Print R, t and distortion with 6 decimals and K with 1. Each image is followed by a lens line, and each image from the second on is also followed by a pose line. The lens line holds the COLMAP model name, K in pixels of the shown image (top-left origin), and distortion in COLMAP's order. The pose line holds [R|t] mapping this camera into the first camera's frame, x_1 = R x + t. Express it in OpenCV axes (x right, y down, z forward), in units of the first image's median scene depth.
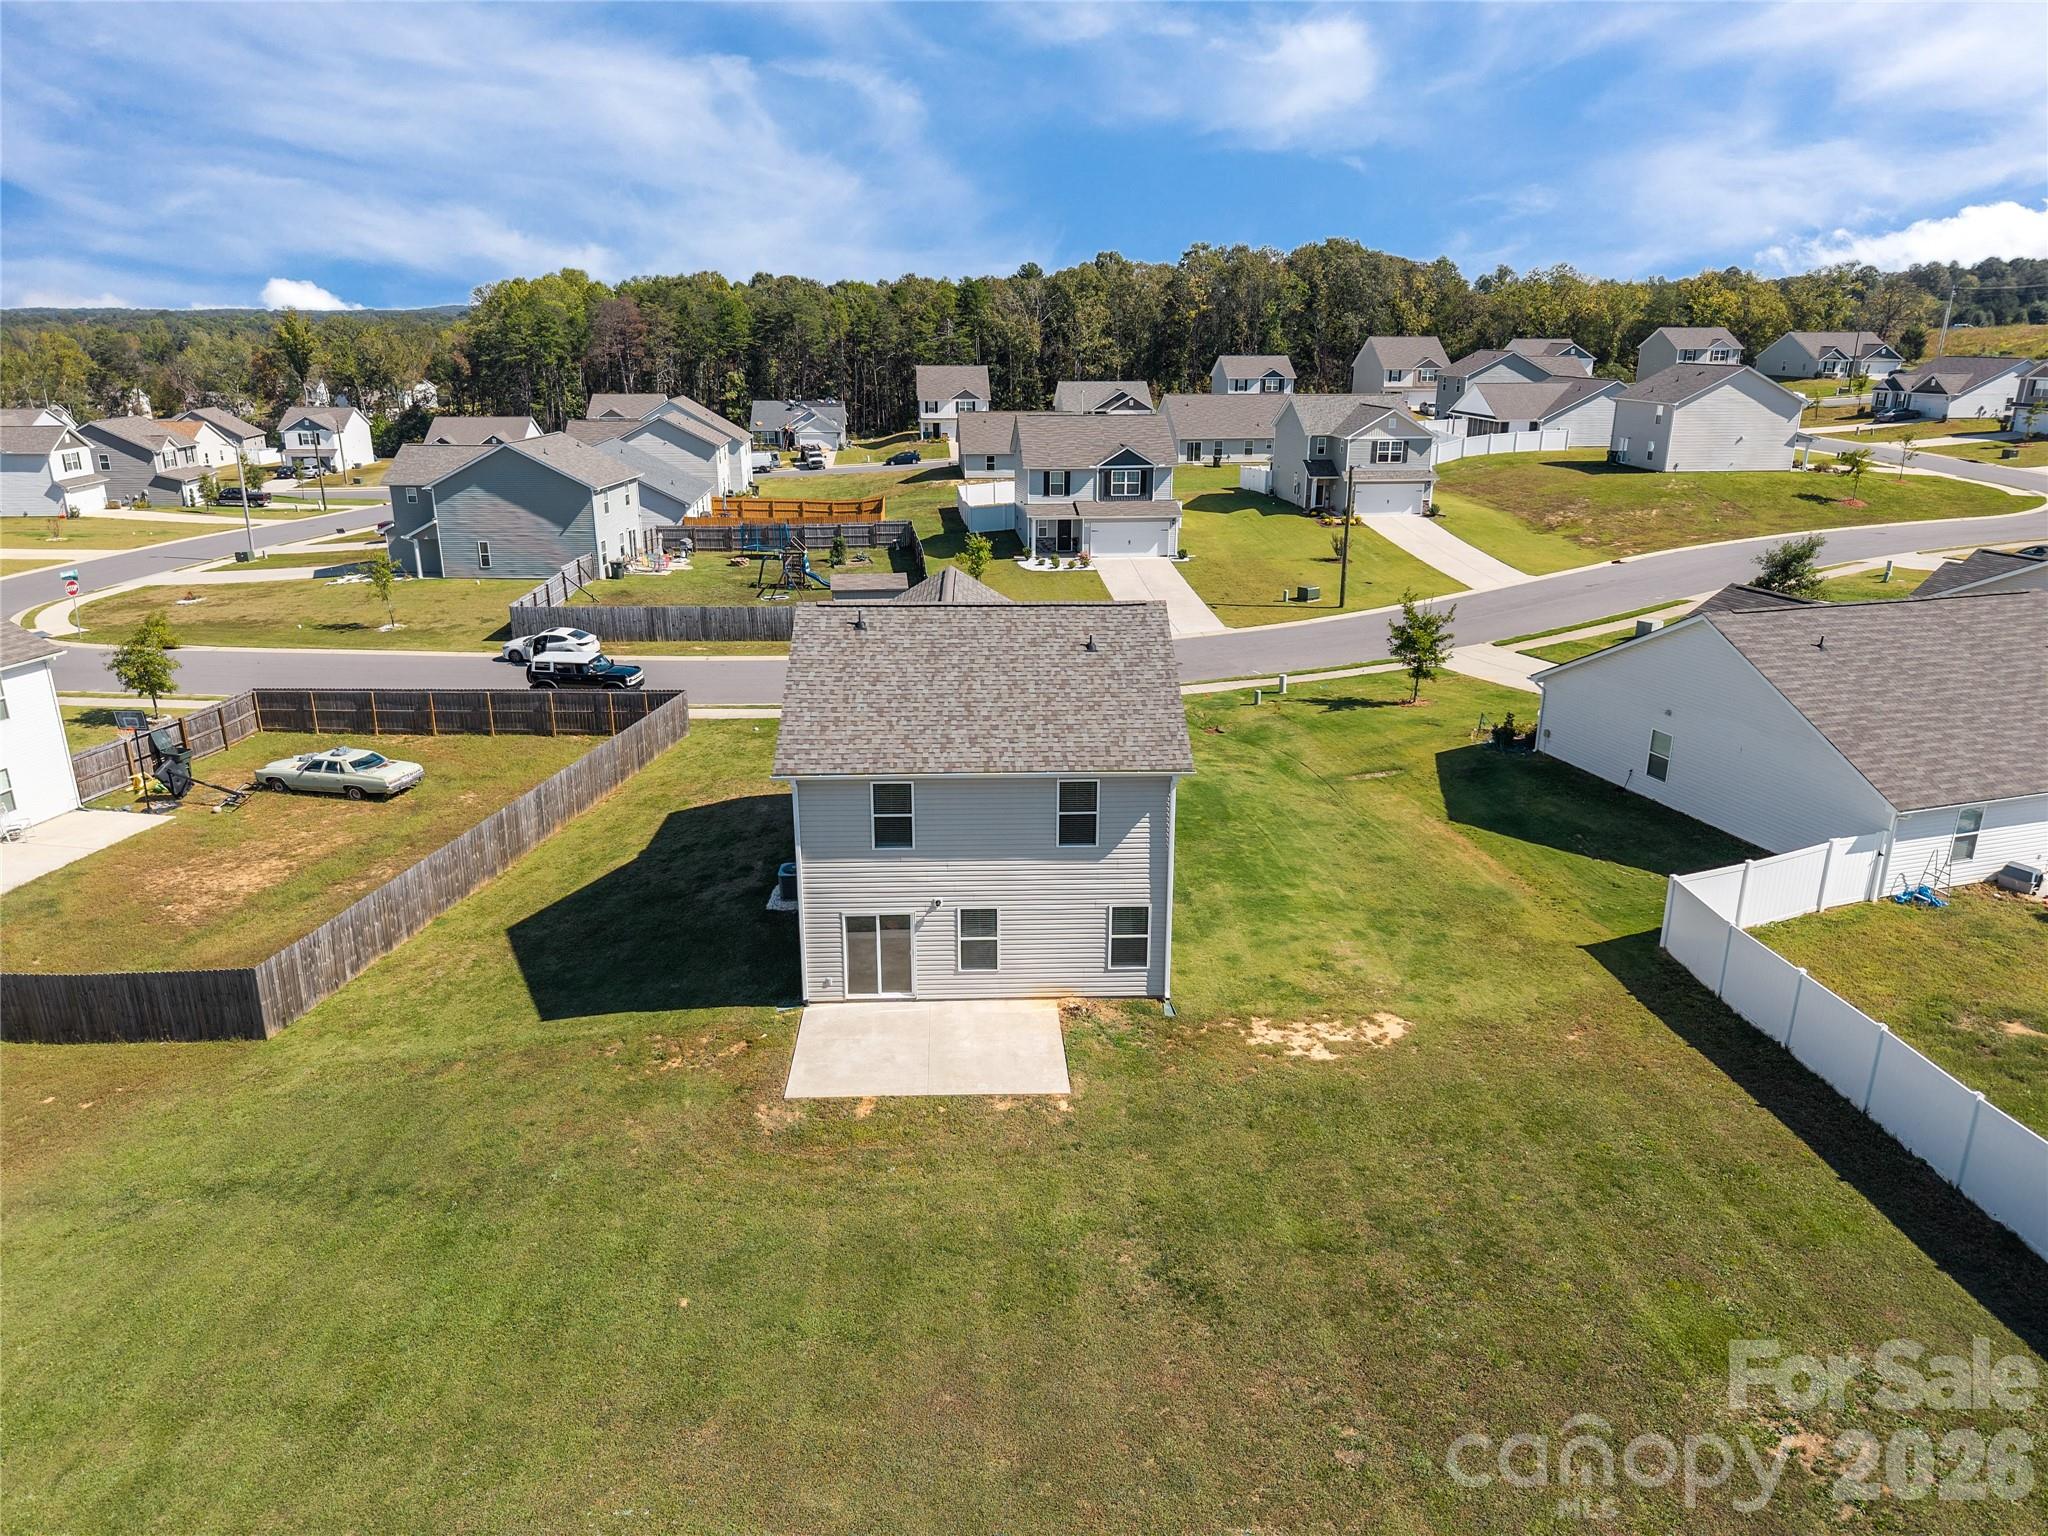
lens RADIAL K [[1375.2, 0, 1031.2], [0, 1375.2, 767.9], [0, 0, 1]] dist [0.047970, -0.076619]
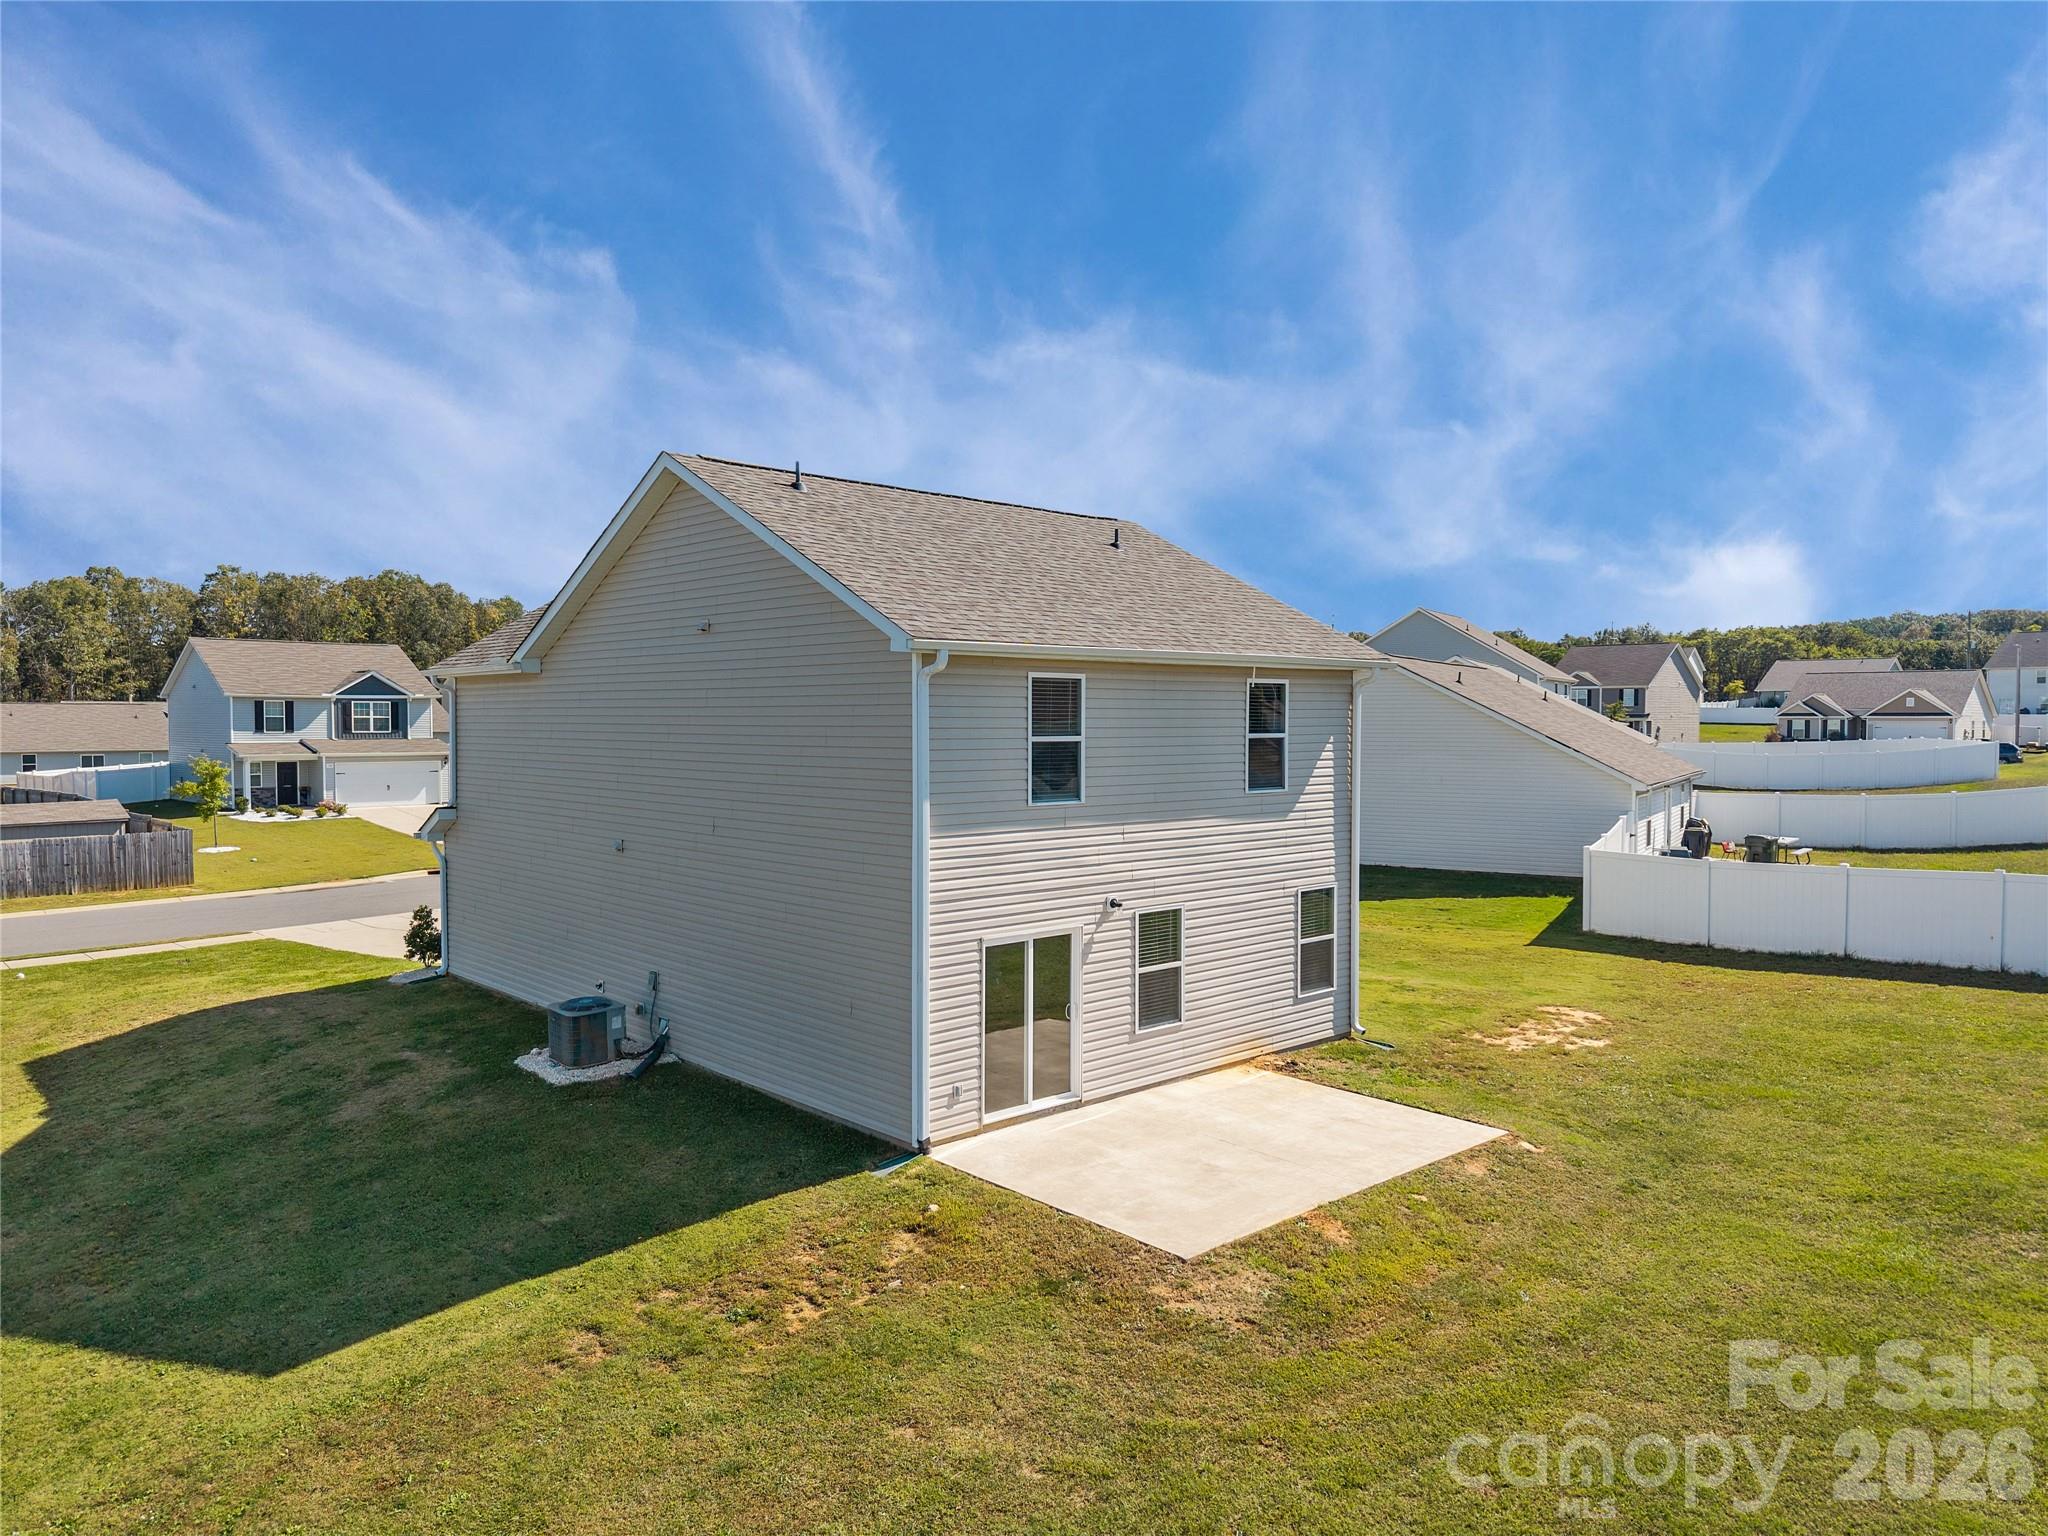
lens RADIAL K [[1379.9, 0, 1024.0], [0, 1379.9, 768.0], [0, 0, 1]] dist [0.001420, -0.004873]
pose [[0.764119, -0.025634, 0.644566, -0.441385], [0.199437, 0.959644, -0.198264, 0.144591], [-0.613471, 0.280047, 0.738395, 0.577695]]
